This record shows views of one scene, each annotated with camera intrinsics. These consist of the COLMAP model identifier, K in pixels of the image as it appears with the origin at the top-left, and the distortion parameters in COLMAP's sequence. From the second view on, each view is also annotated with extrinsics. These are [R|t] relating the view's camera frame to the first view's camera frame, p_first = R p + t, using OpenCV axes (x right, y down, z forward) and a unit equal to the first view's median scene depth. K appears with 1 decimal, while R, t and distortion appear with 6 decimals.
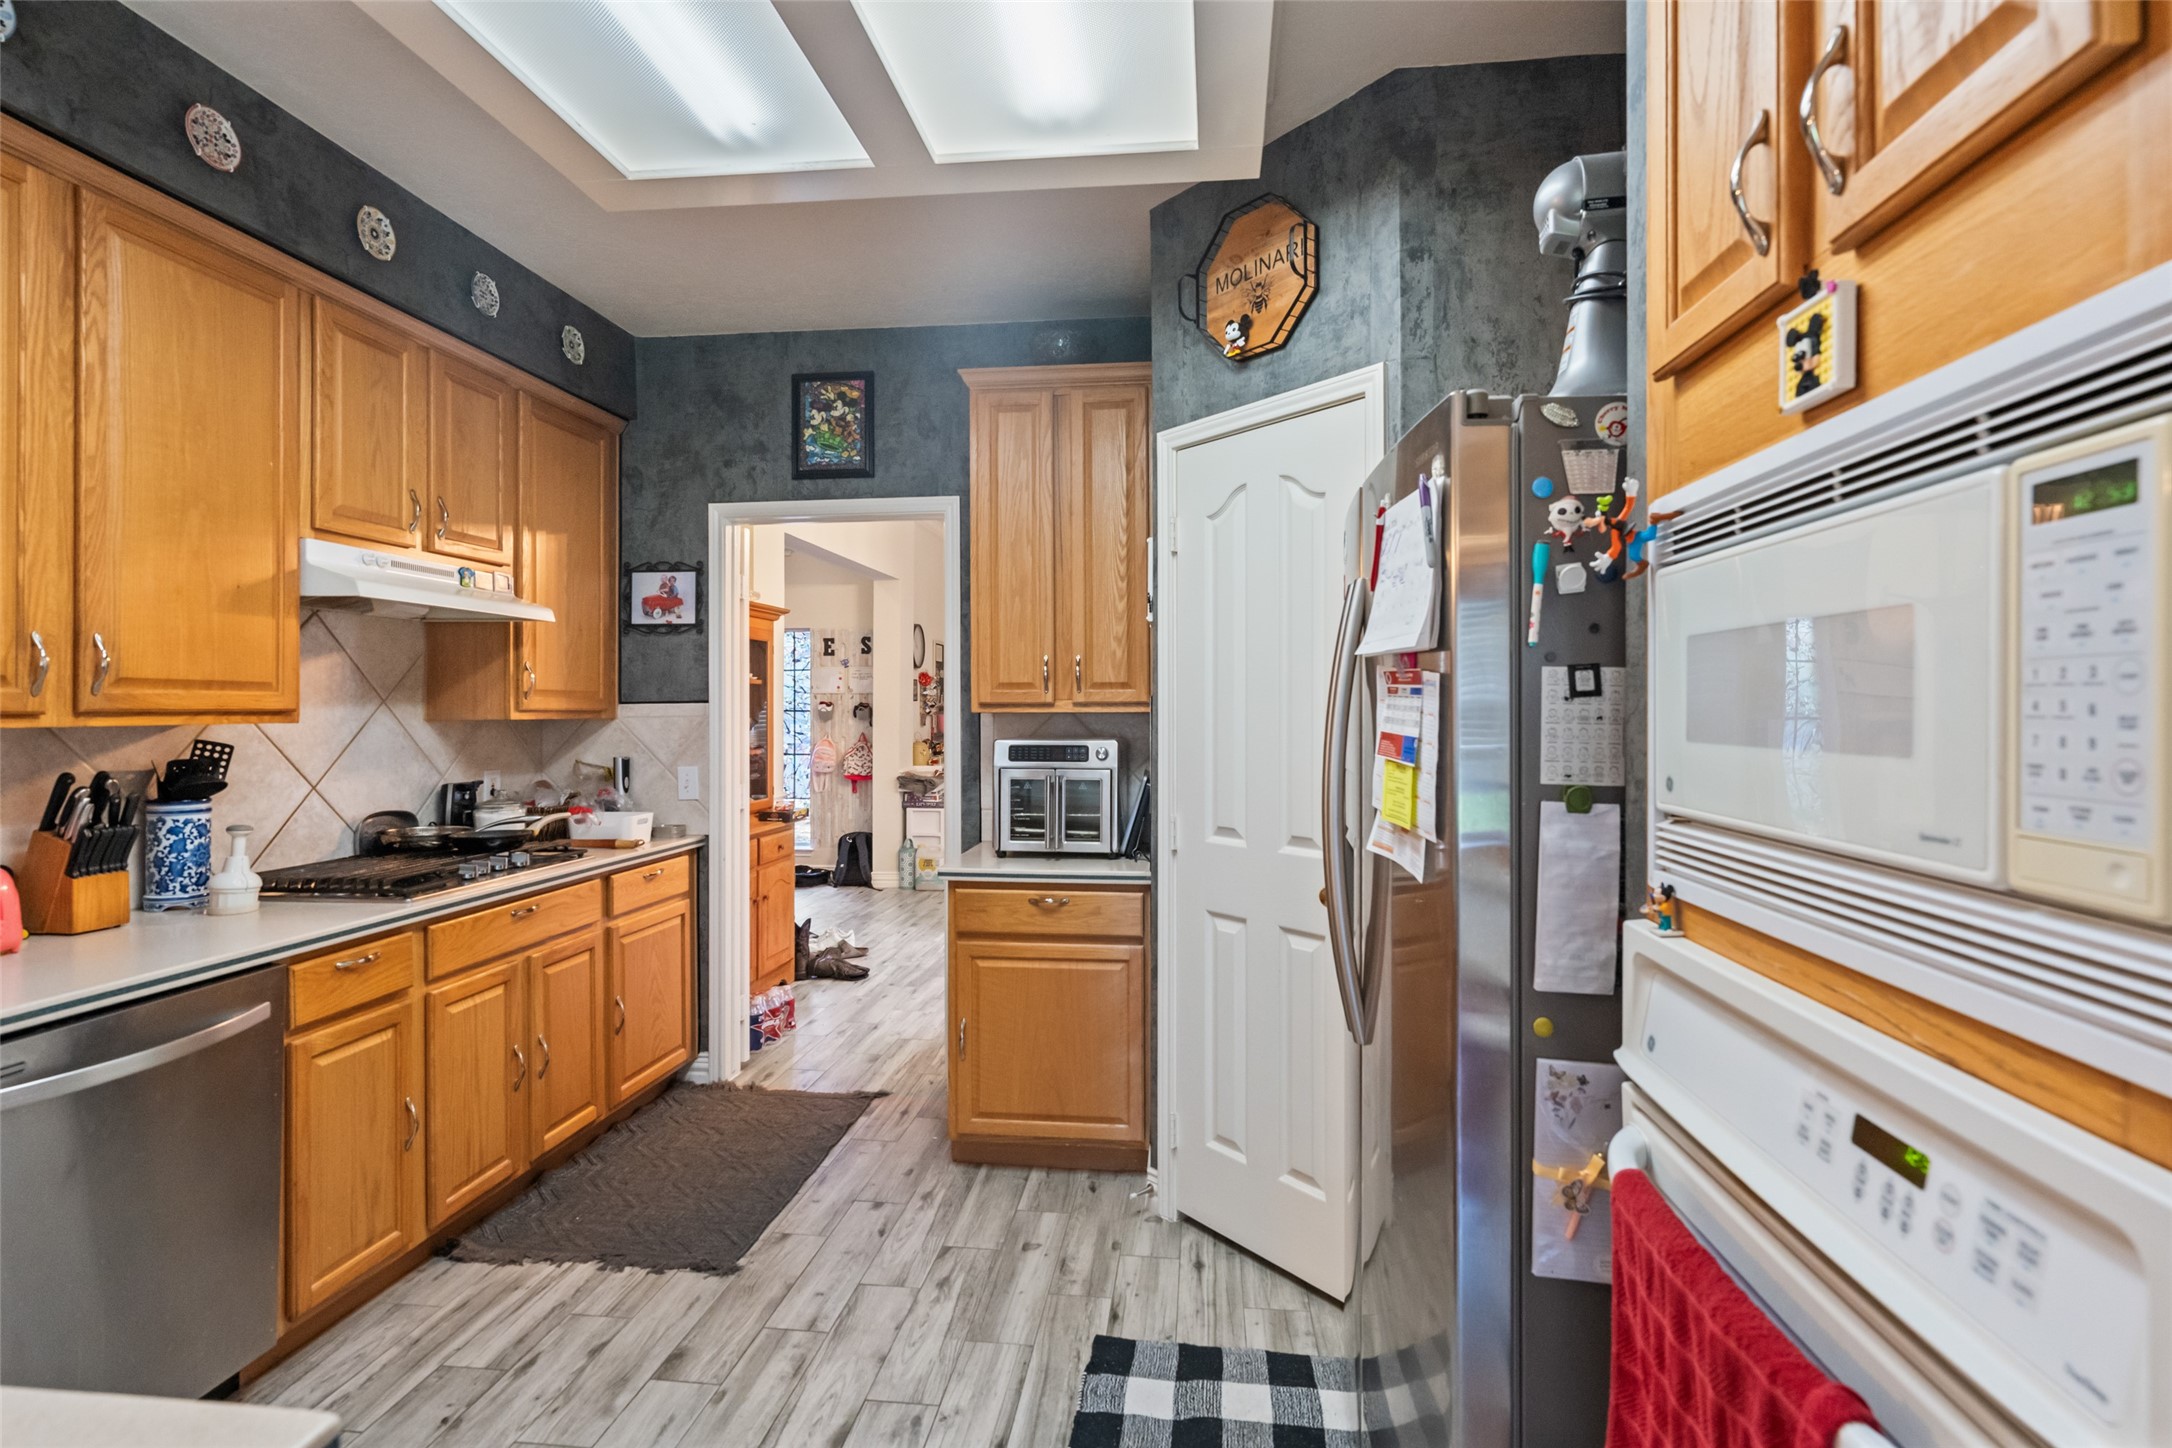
lens RADIAL K [[1051.9, 0, 1087.9], [0, 1051.9, 712.6], [0, 0, 1]] dist [0.000527, 0.000078]
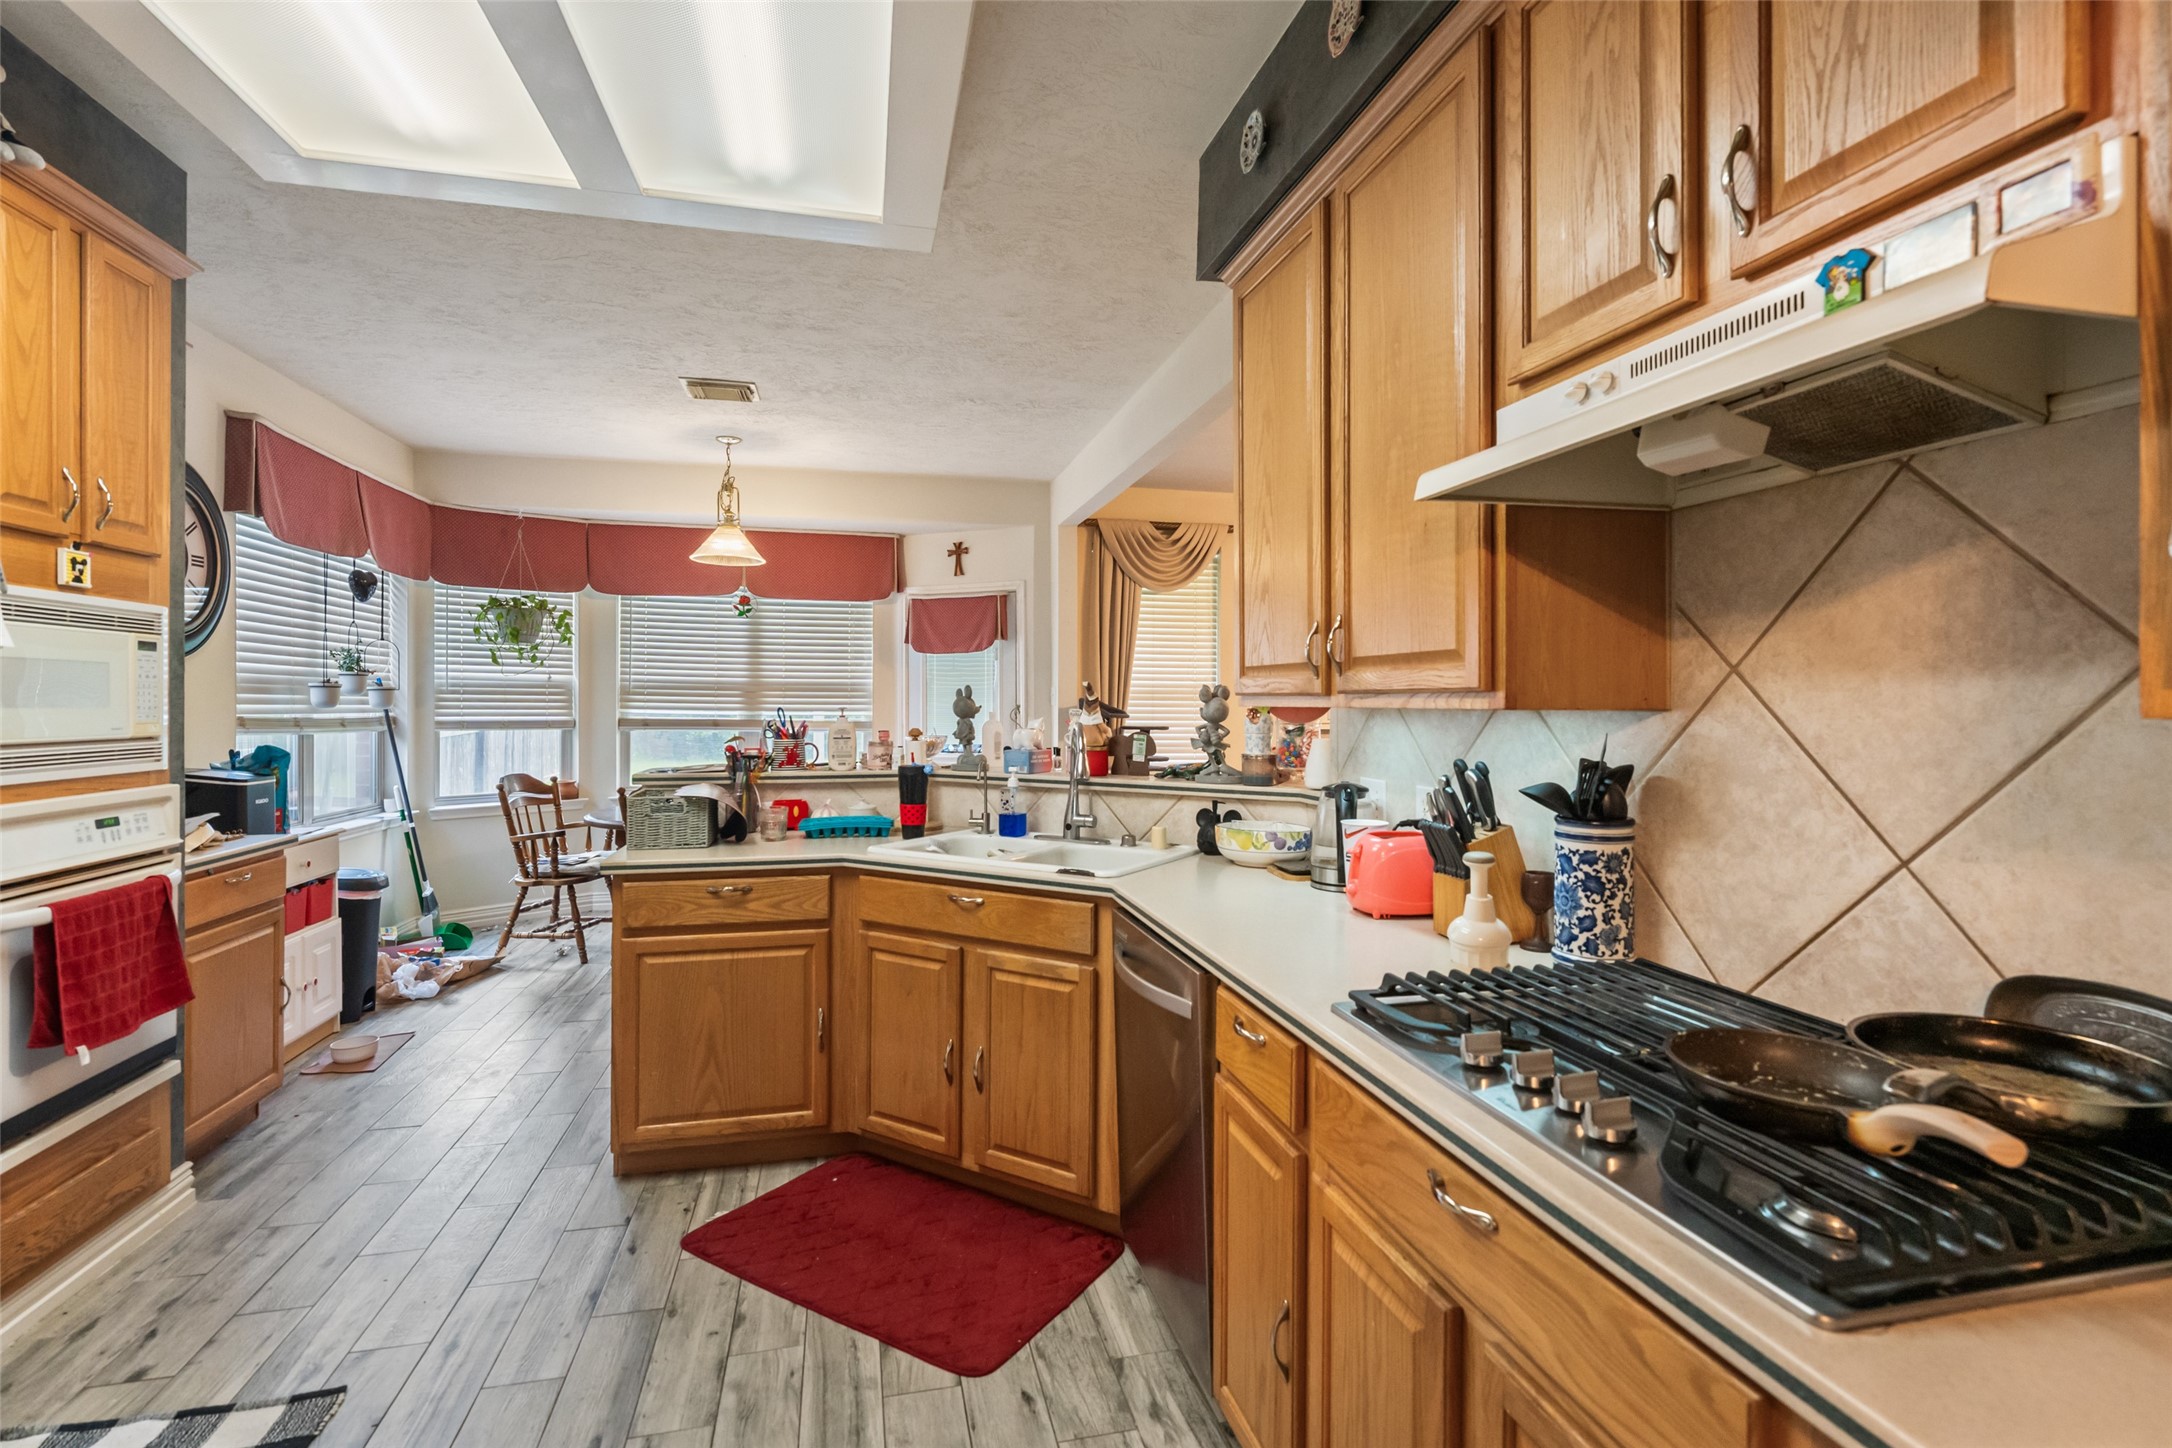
lens RADIAL K [[1009.8, 0, 1091.9], [0, 1009.8, 707.3], [0, 0, 1]] dist [-0.005324, -0.000329]
pose [[-0.938068, 0.001882, -0.346447, -0.287222], [-0.001275, 0.999960, 0.008886, 0.003226], [0.346449, 0.008777, -0.938028, 1.350124]]
